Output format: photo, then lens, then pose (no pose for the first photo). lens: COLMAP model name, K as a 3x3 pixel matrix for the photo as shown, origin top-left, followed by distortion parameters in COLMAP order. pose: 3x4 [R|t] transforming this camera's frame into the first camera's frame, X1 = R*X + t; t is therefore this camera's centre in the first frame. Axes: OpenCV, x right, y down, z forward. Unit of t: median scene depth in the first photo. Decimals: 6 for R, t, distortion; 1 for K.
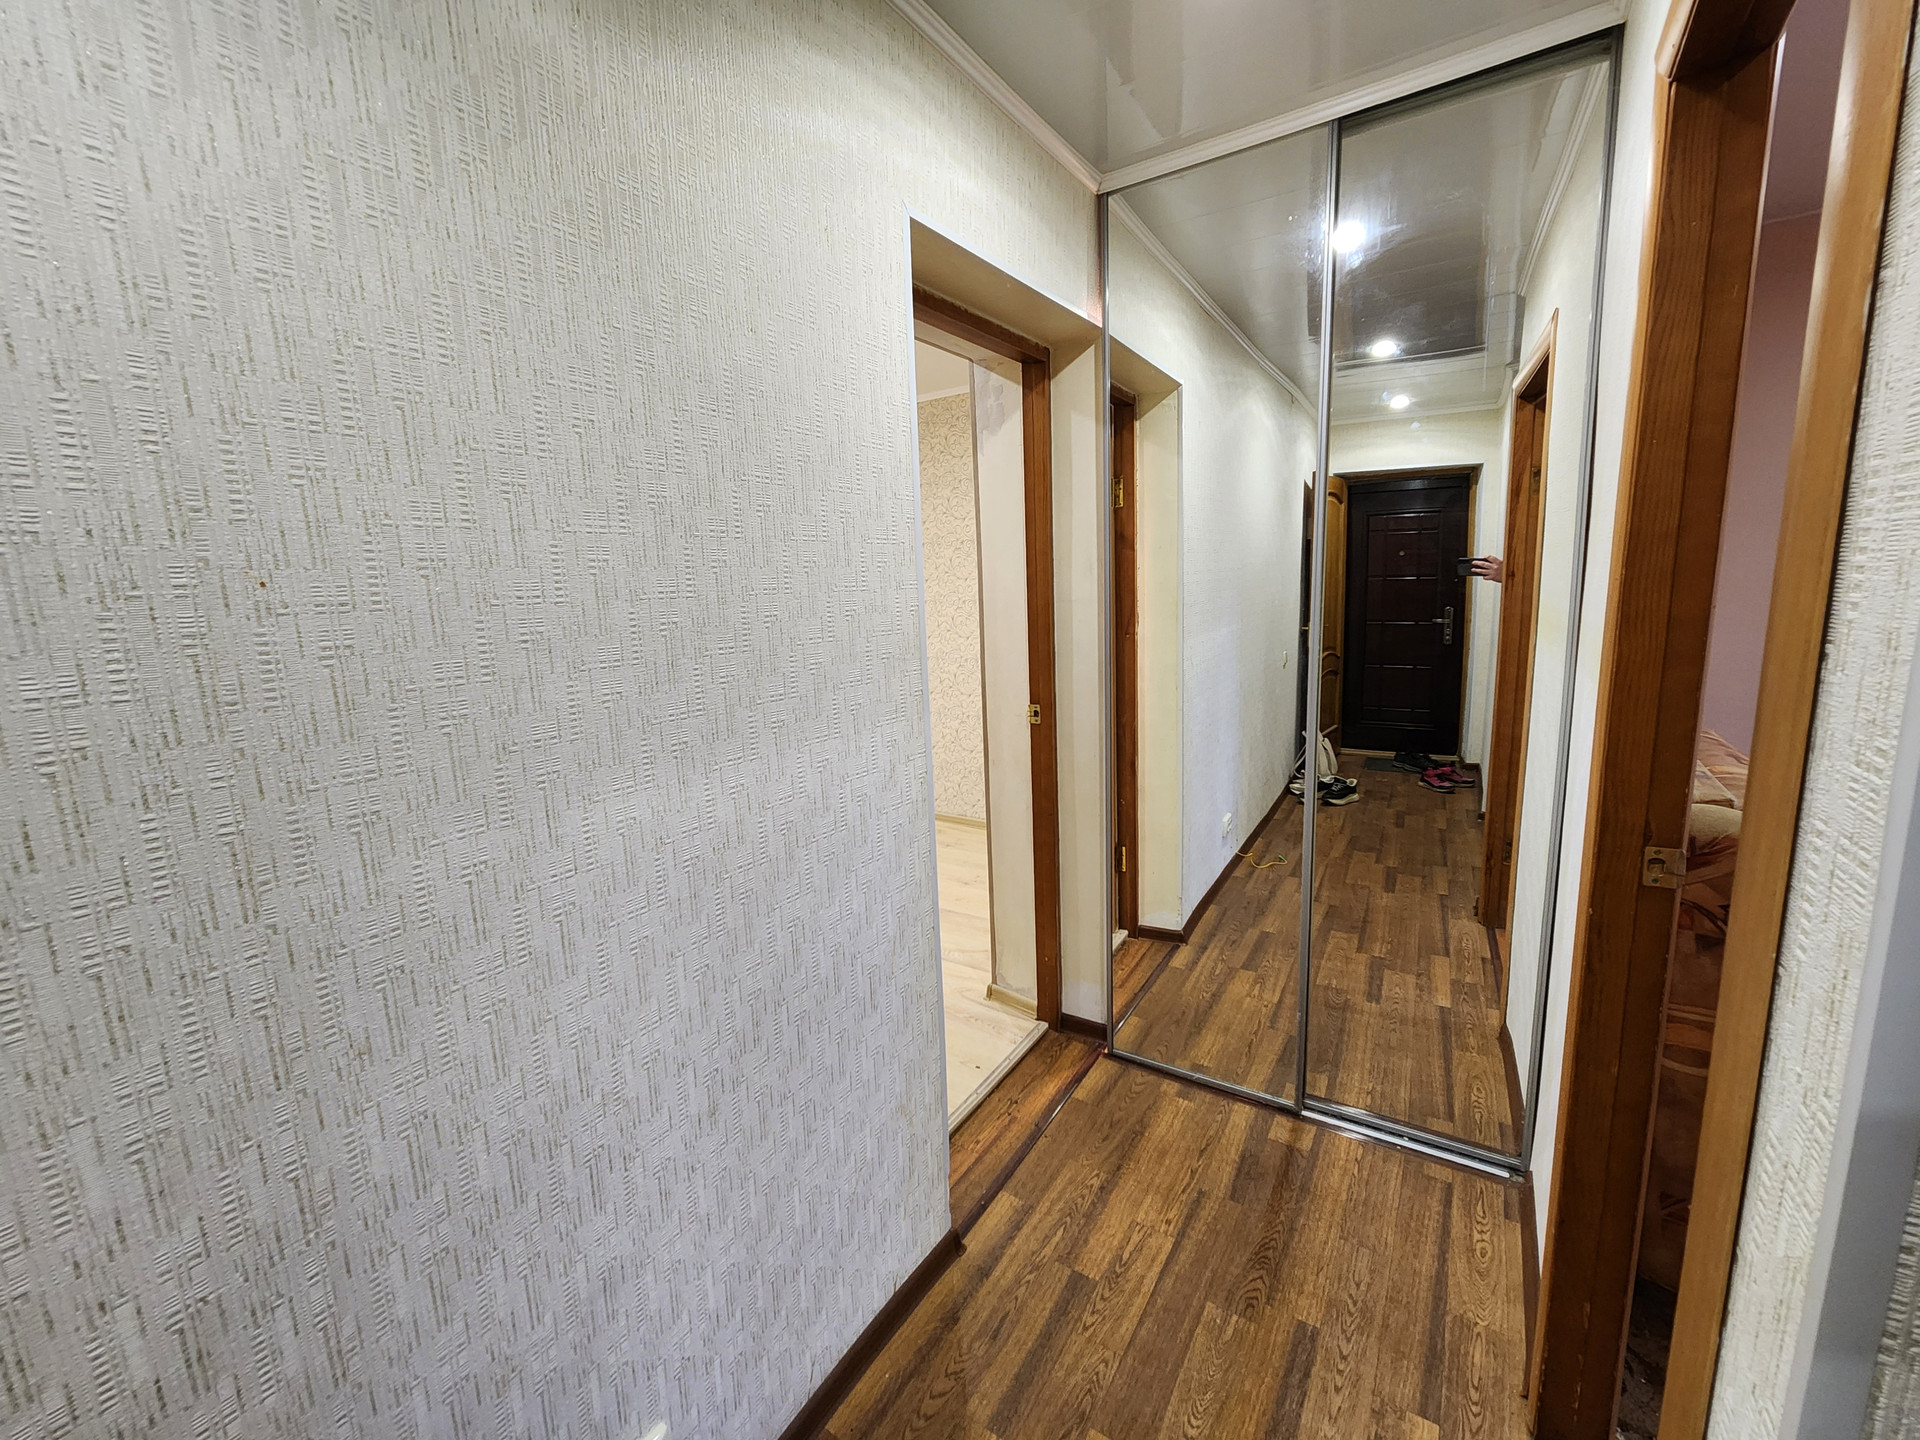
lens RADIAL K [[782.1, 0, 961.0], [0, 782.1, 717.1], [0, 0, 1]] dist [0.004429, -0.002148]
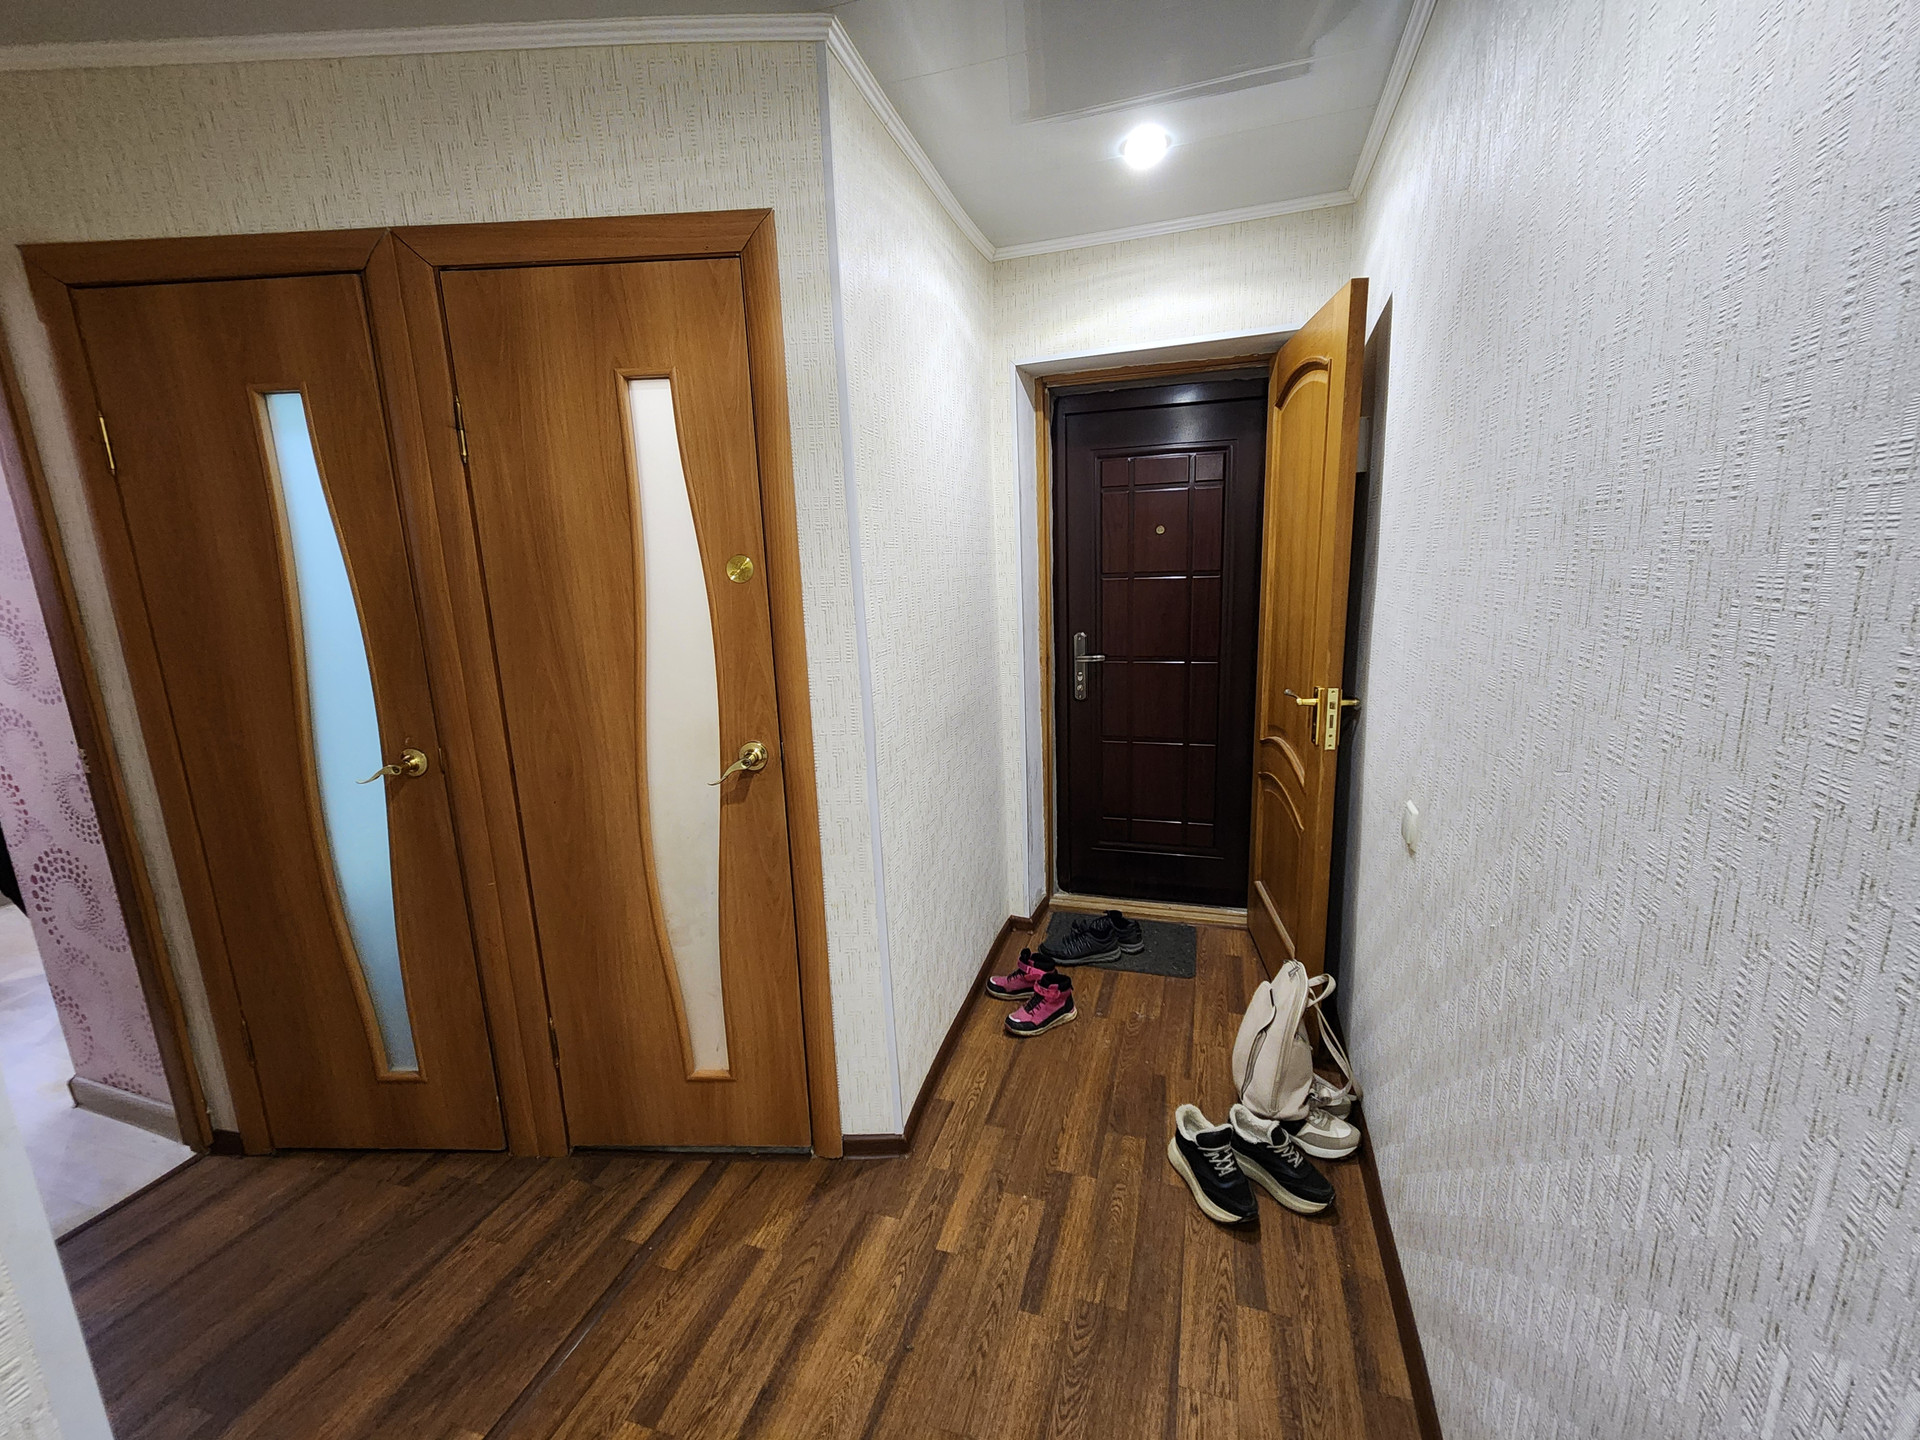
lens RADIAL K [[782.1, 0, 955.6], [0, 782.1, 716.8], [0, 0, 1]] dist [0.004429, -0.002148]
pose [[-0.962232, 0.121229, -0.243748, 0.630578], [0.024989, 0.930925, 0.364354, -0.276166], [0.271081, 0.344502, -0.898796, 1.484880]]
